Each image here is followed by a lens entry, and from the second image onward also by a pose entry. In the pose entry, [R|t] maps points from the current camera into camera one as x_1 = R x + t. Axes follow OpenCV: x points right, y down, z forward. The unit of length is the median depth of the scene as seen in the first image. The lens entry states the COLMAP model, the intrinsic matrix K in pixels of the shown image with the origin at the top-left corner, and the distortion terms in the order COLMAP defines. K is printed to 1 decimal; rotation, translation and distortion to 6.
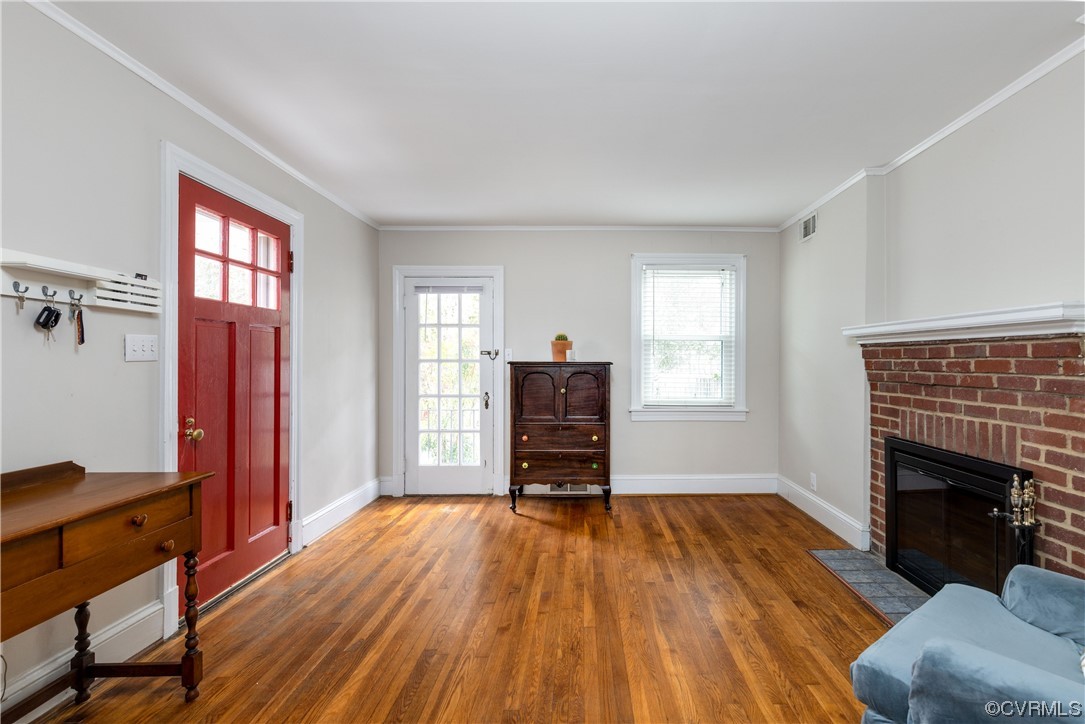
lens RADIAL K [[503.8, 0, 590.6], [0, 503.8, 364.5], [0, 0, 1]] dist [-0.000460, -0.001215]
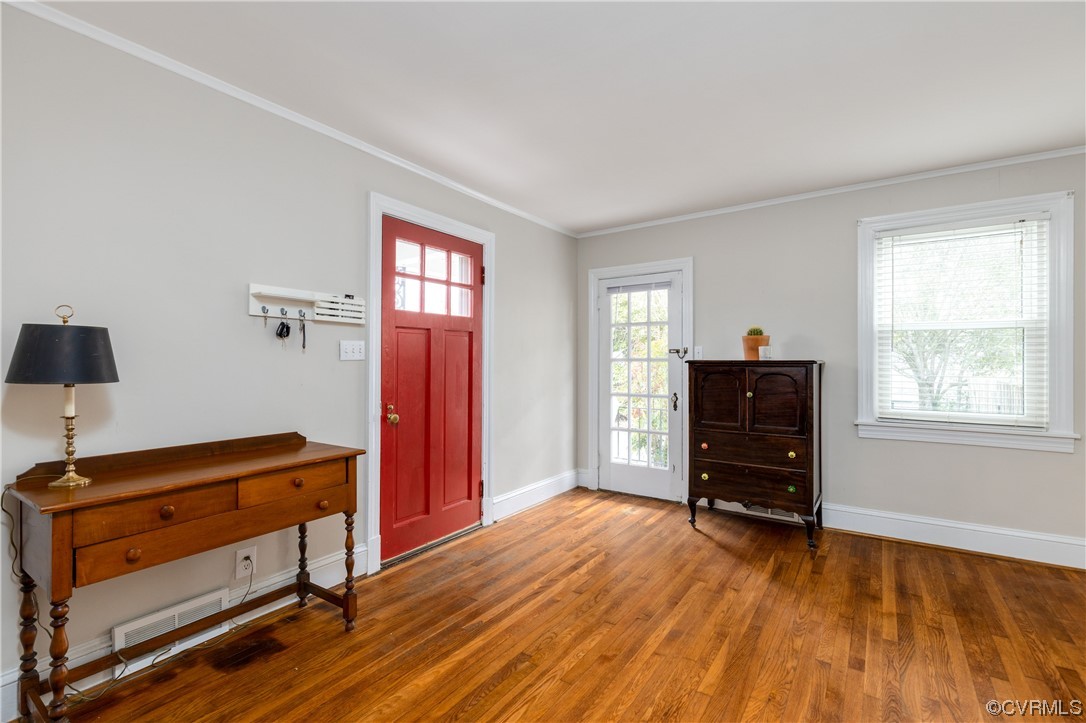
lens RADIAL K [[486.2, 0, 543.0], [0, 486.2, 361.5], [0, 0, 1]] dist [0.001890, -0.000806]
pose [[0.814790, -0.001612, -0.579754, 0.178210], [-0.001290, 0.999989, -0.004594, 0.000879], [0.579755, 0.004490, 0.814778, 0.169975]]
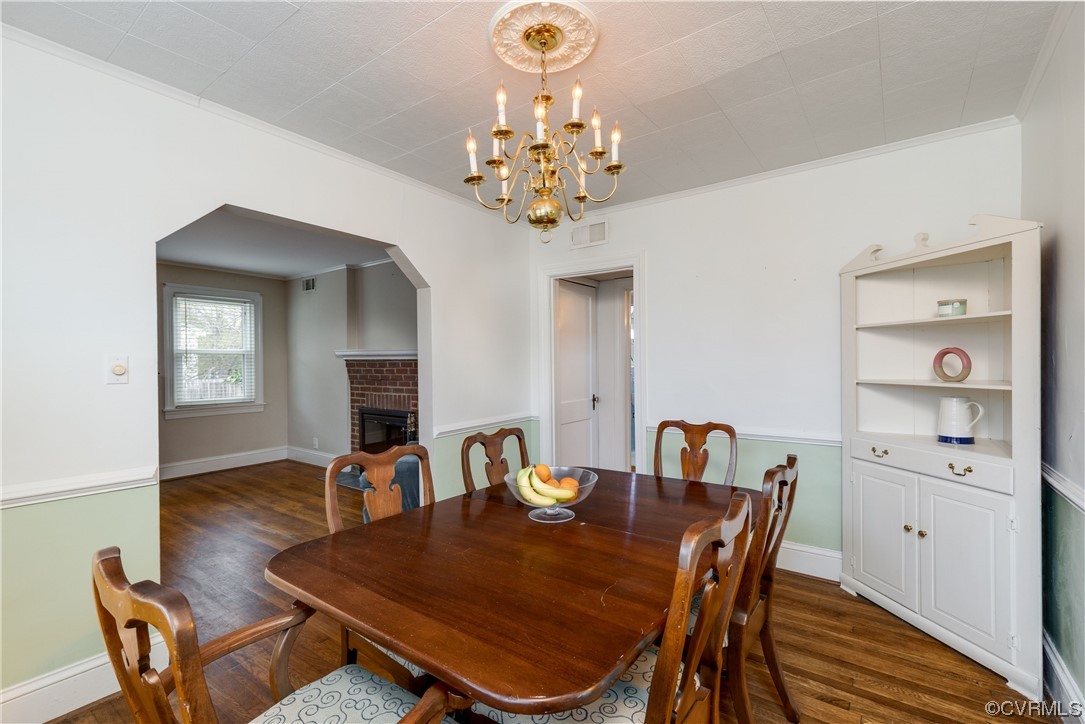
lens RADIAL K [[488.3, 0, 542.5], [0, 488.3, 362.0], [0, 0, 1]] dist [-0.000871, -0.000084]
pose [[0.599957, -0.007999, 0.799992, -0.471711], [0.014896, 0.999888, -0.001174, -0.019240], [-0.799894, 0.012621, 0.600009, -0.665037]]
